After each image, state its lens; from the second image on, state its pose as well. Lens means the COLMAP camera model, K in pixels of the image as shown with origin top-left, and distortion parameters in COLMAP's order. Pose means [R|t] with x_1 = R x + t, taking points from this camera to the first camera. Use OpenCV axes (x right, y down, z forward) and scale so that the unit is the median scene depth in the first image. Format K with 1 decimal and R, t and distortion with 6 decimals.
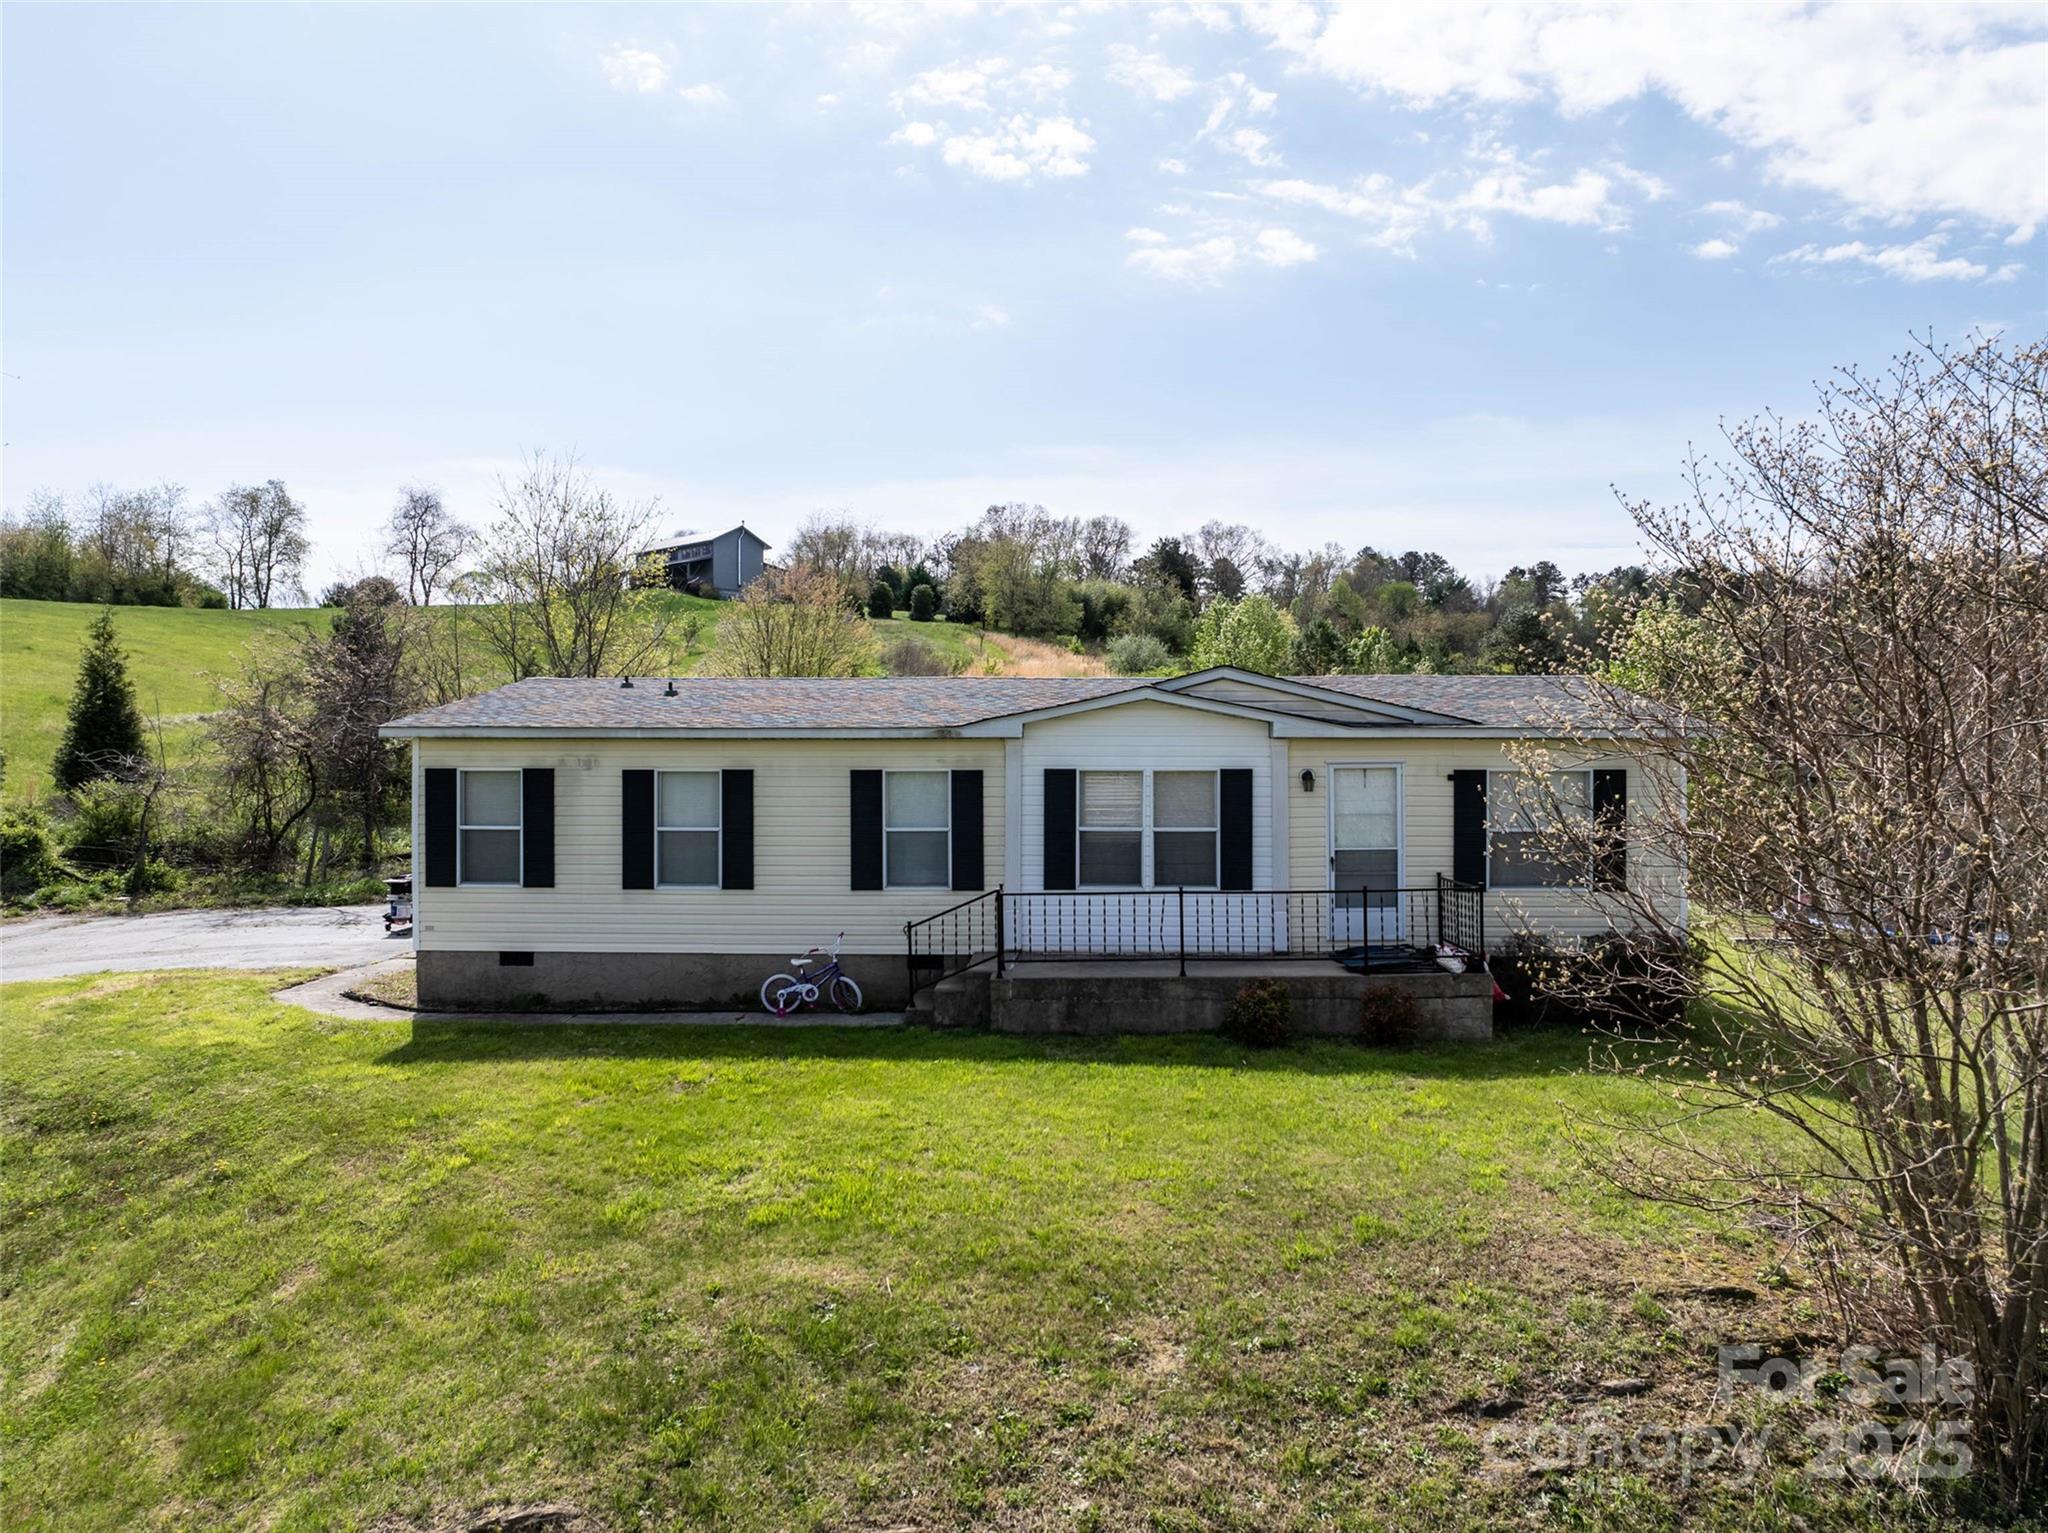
lens RADIAL K [[1451.6, 0, 1024.0], [0, 1451.6, 766.5], [0, 0, 1]] dist [-0.034835, 0.004044]
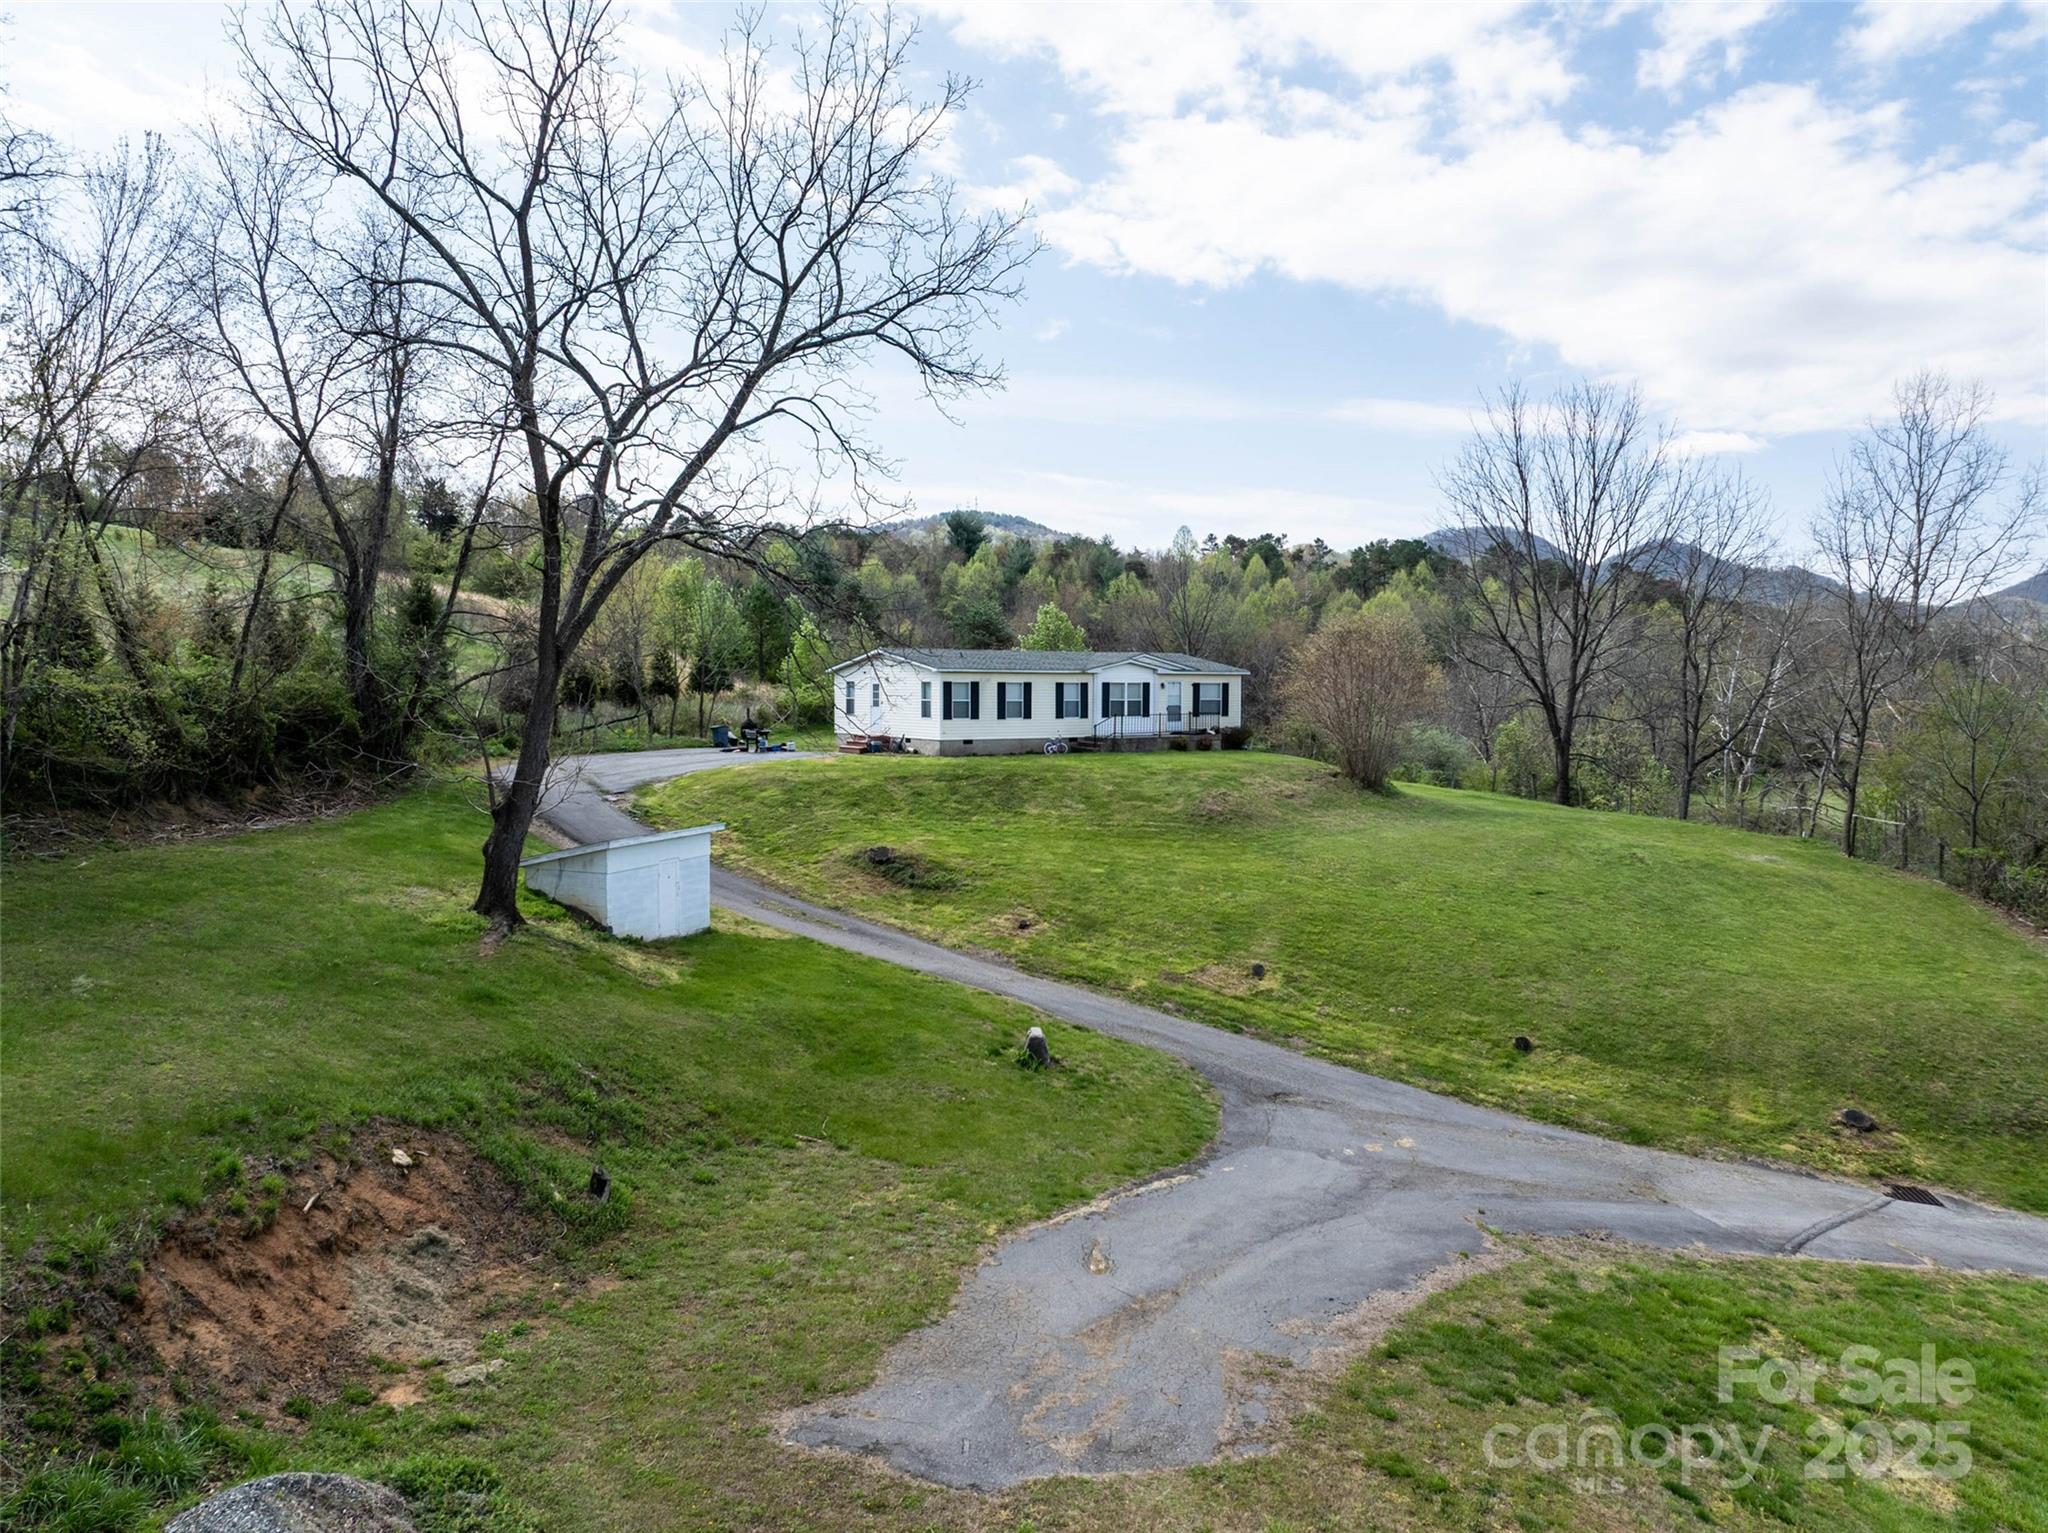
lens RADIAL K [[1432.3, 0, 1021.8], [0, 1432.3, 826.1], [0, 0, 1]] dist [-0.029044, 0.000775]
pose [[0.804929, -0.056097, 0.590714, -2.163181], [-0.000961, 0.995397, 0.095837, 0.016008], [-0.593370, -0.077710, 0.801170, -1.632372]]
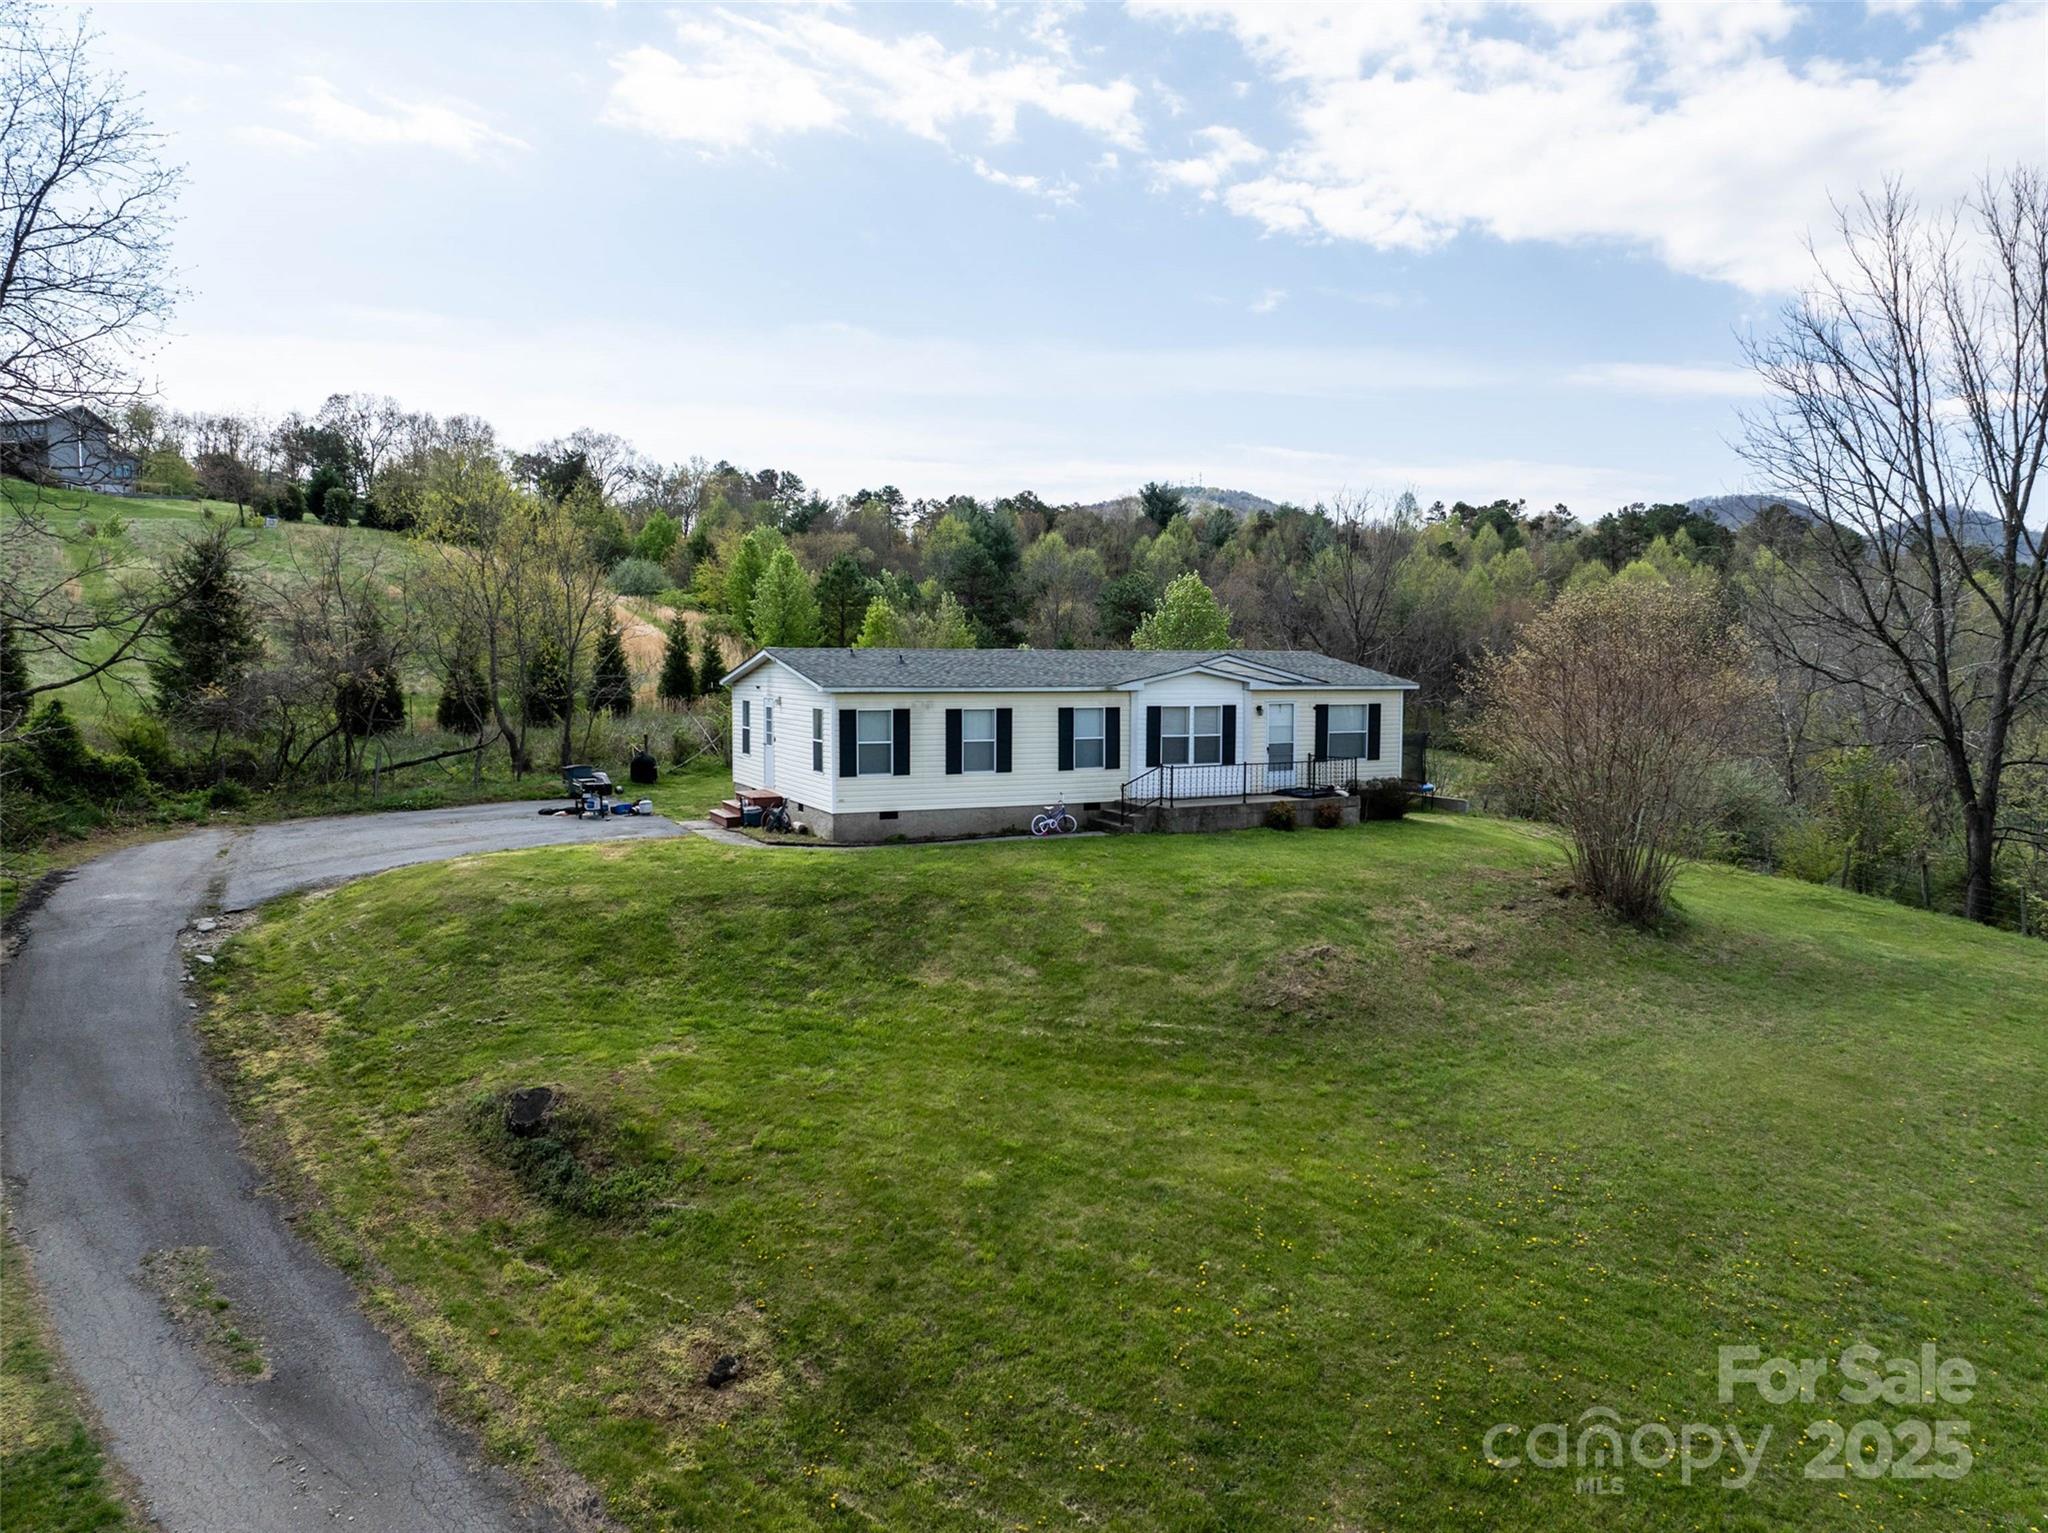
lens RADIAL K [[1459.9, 0, 1037.2], [0, 1459.9, 771.6], [0, 0, 1]] dist [-0.038657, -0.003540]
pose [[0.881203, -0.033181, 0.471572, -1.059057], [-0.000539, 0.997463, 0.071190, -0.050593], [-0.472738, -0.062987, 0.878949, -0.683875]]
